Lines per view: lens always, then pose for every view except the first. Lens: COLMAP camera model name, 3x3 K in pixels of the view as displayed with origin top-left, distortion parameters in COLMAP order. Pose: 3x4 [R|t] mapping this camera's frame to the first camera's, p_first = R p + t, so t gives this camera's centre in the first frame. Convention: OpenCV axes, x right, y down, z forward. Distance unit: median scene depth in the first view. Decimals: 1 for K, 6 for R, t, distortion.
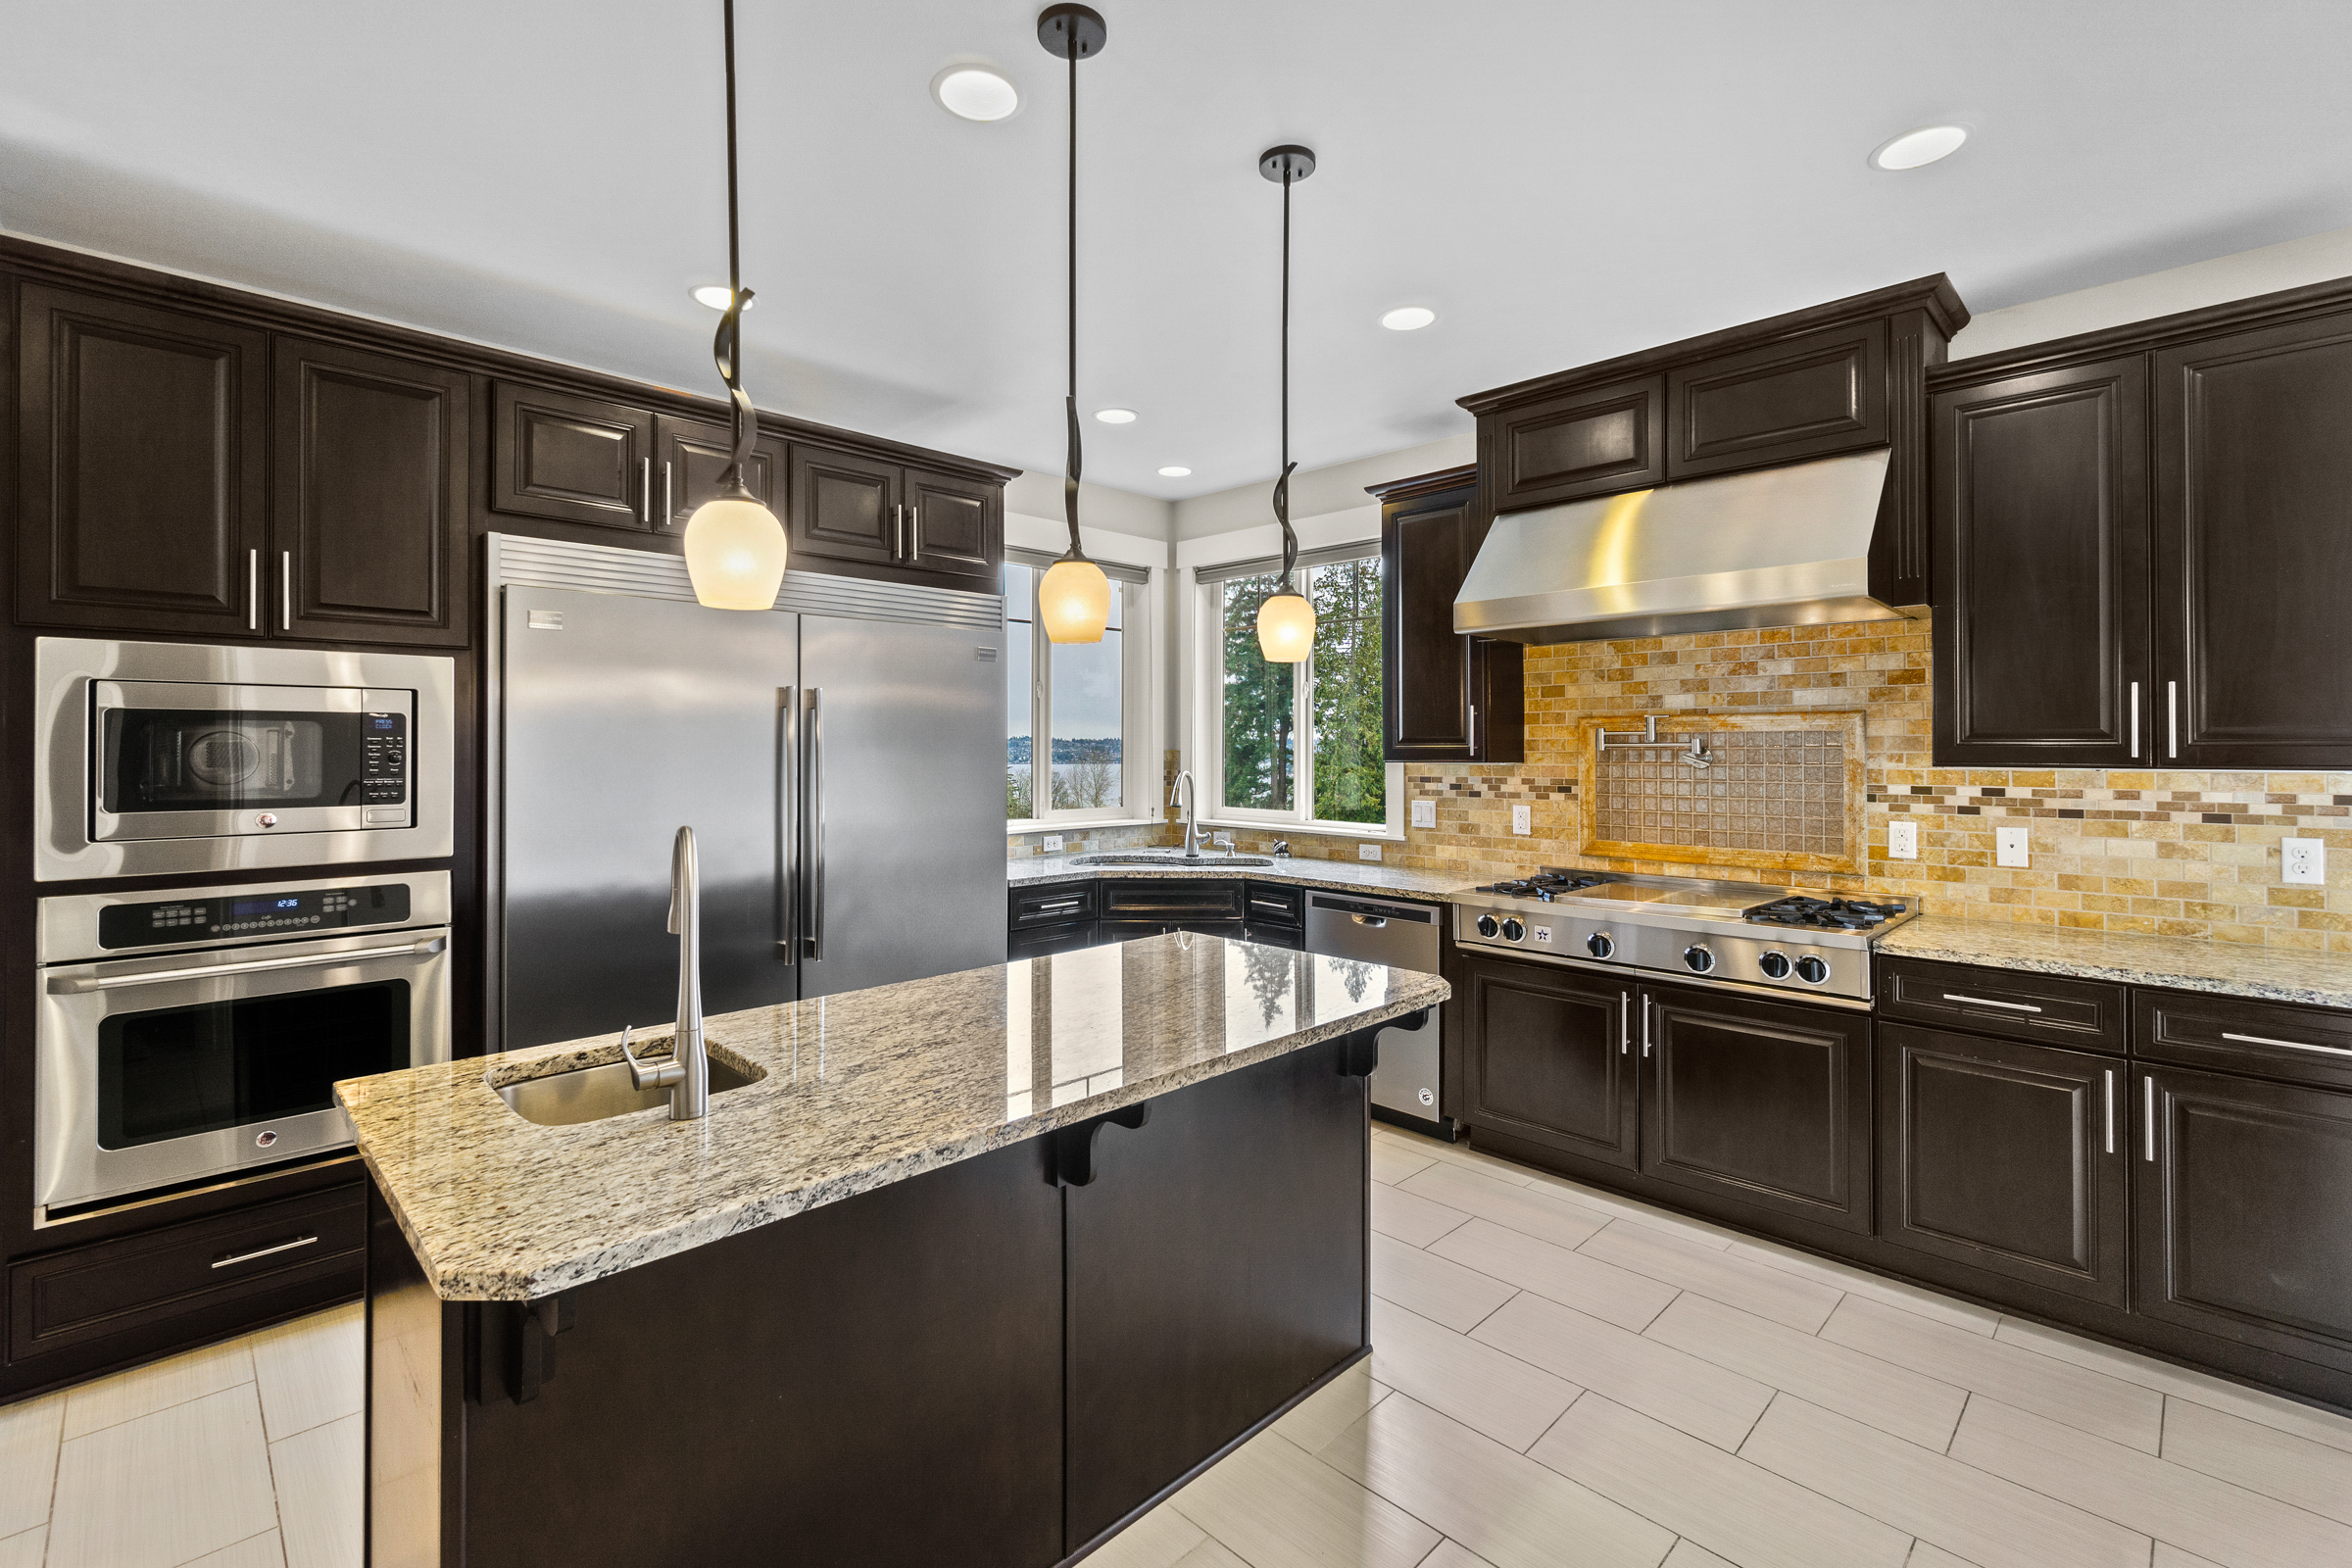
lens RADIAL K [[1047.1, 0, 1191.1], [0, 1047.1, 750.4], [0, 0, 1]] dist [0.000761, -0.000153]
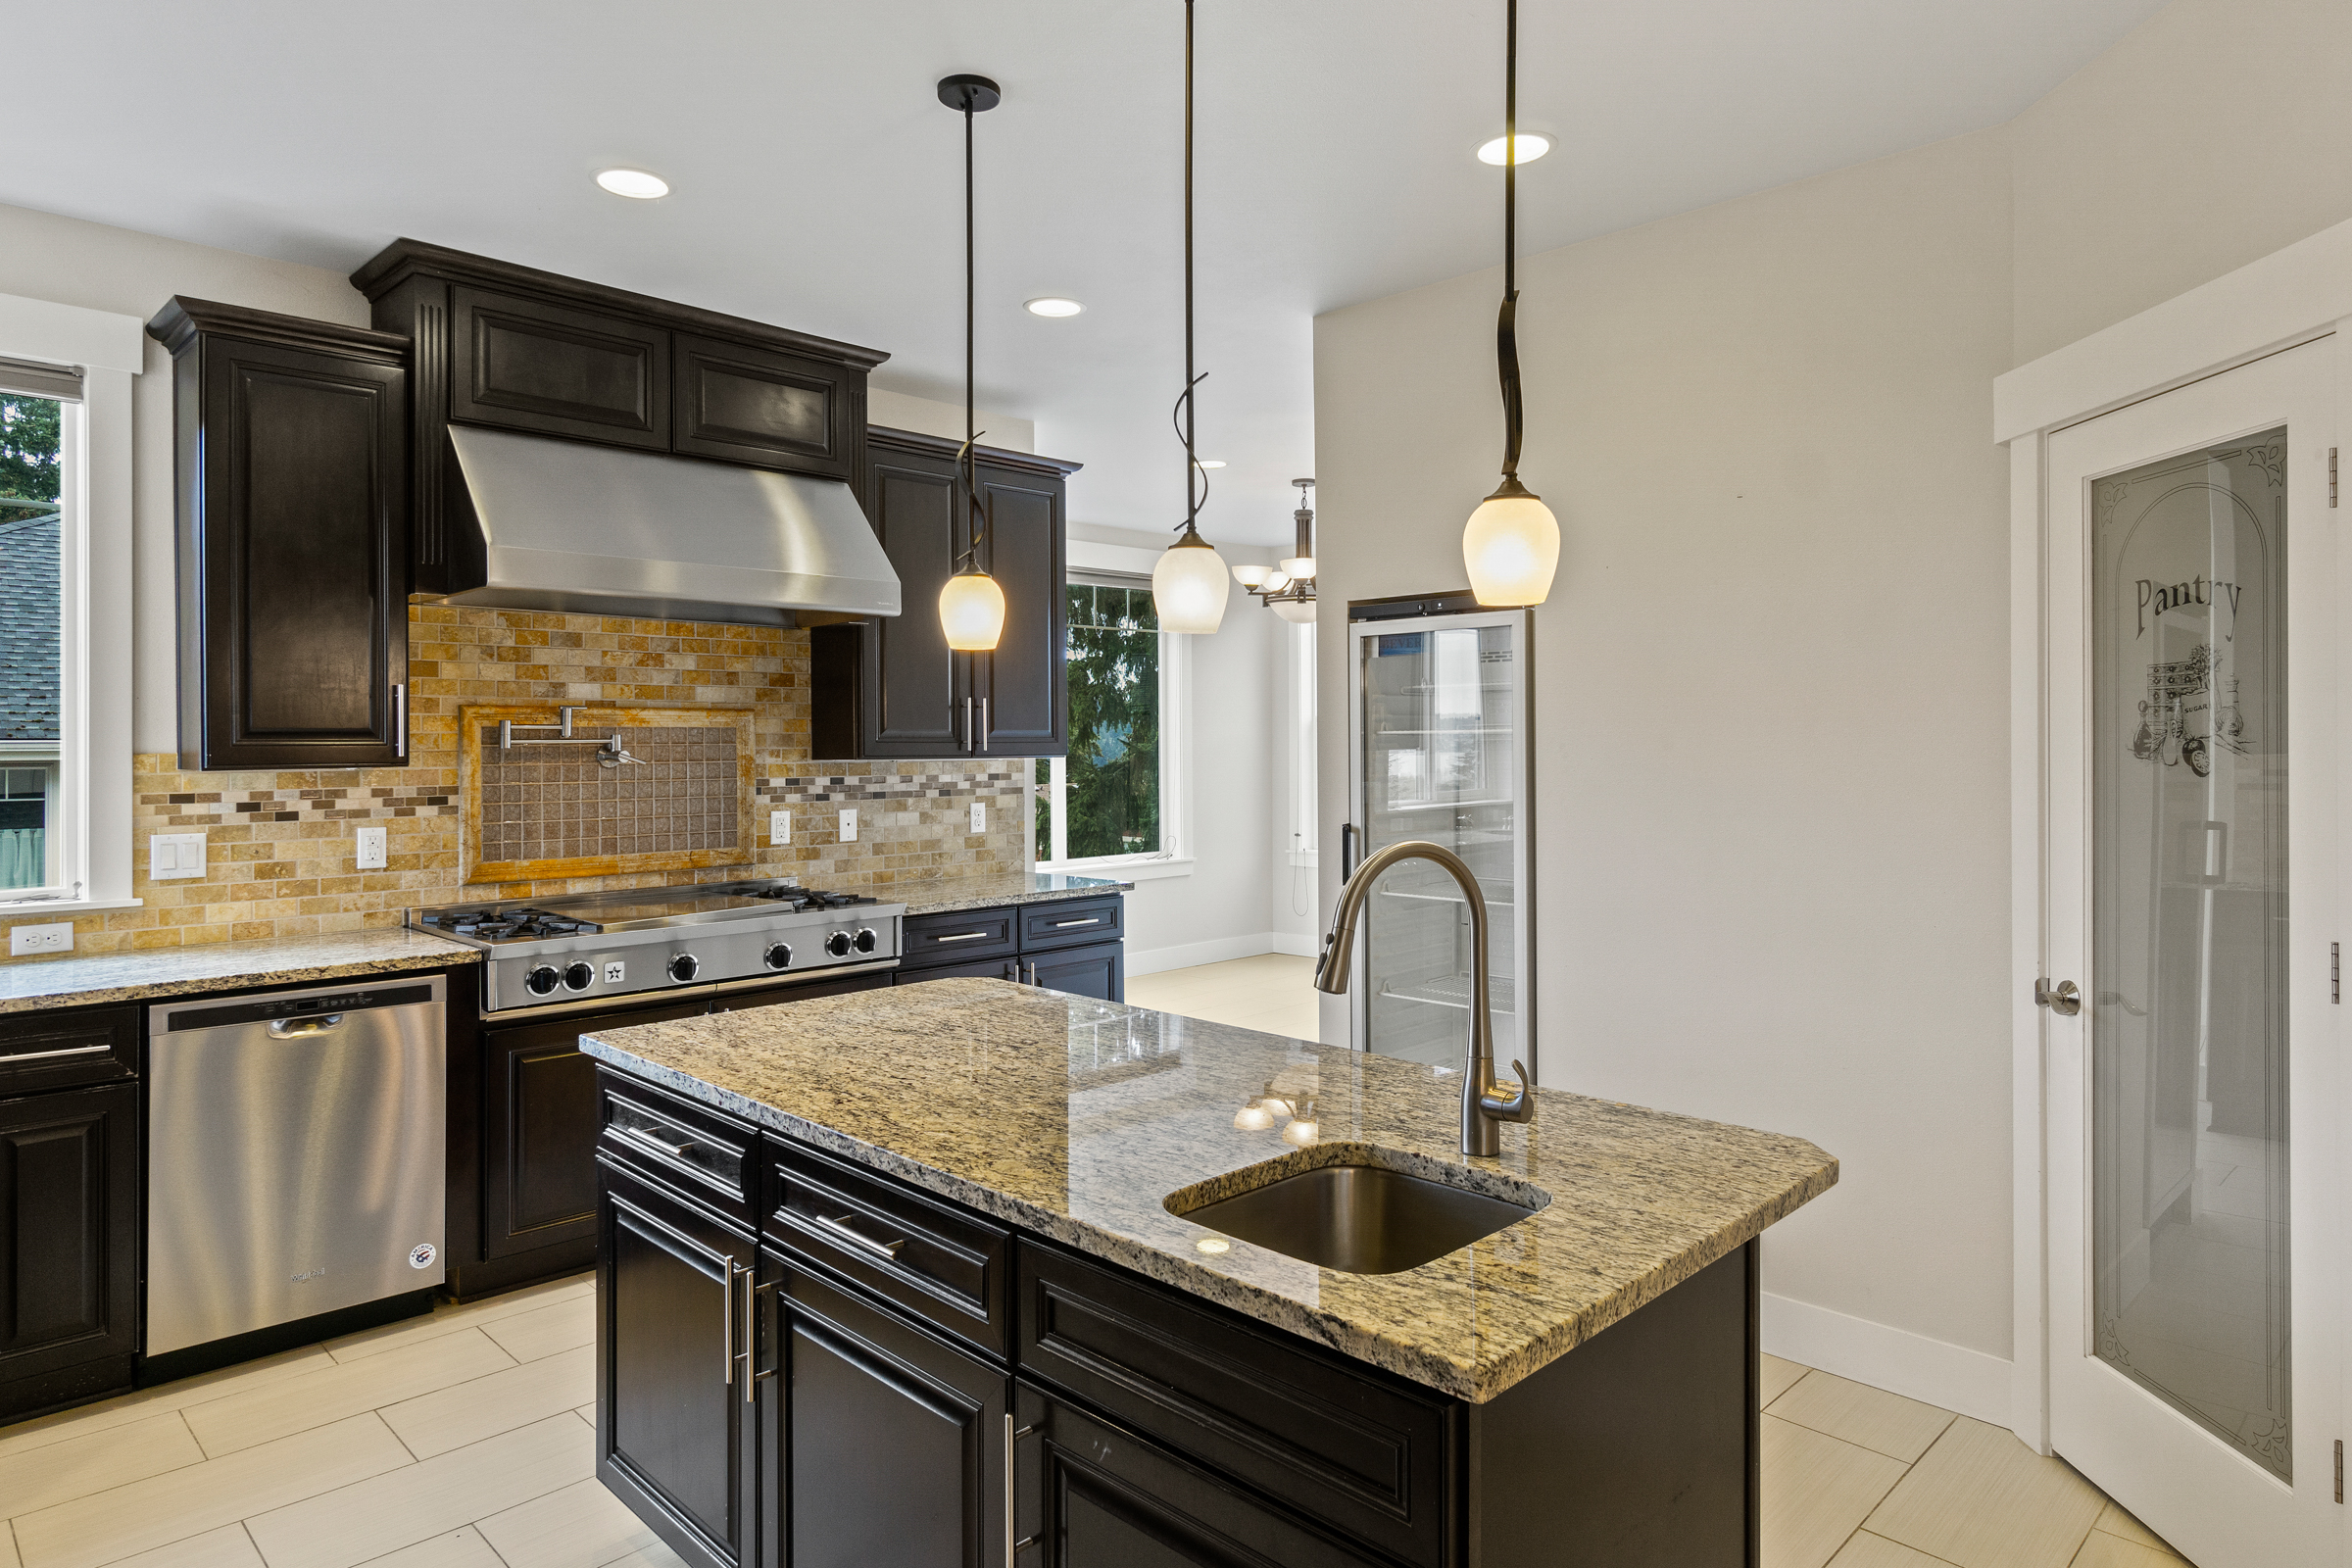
lens RADIAL K [[1370.4, 0, 1177.2], [0, 1370.4, 759.2], [0, 0, 1]] dist [0.005496, -0.000663]
pose [[-0.001021, -0.013013, 0.999915, -0.762787], [0.003811, 0.999908, 0.013017, -0.003893], [-0.999992, 0.003824, -0.000971, 0.579077]]
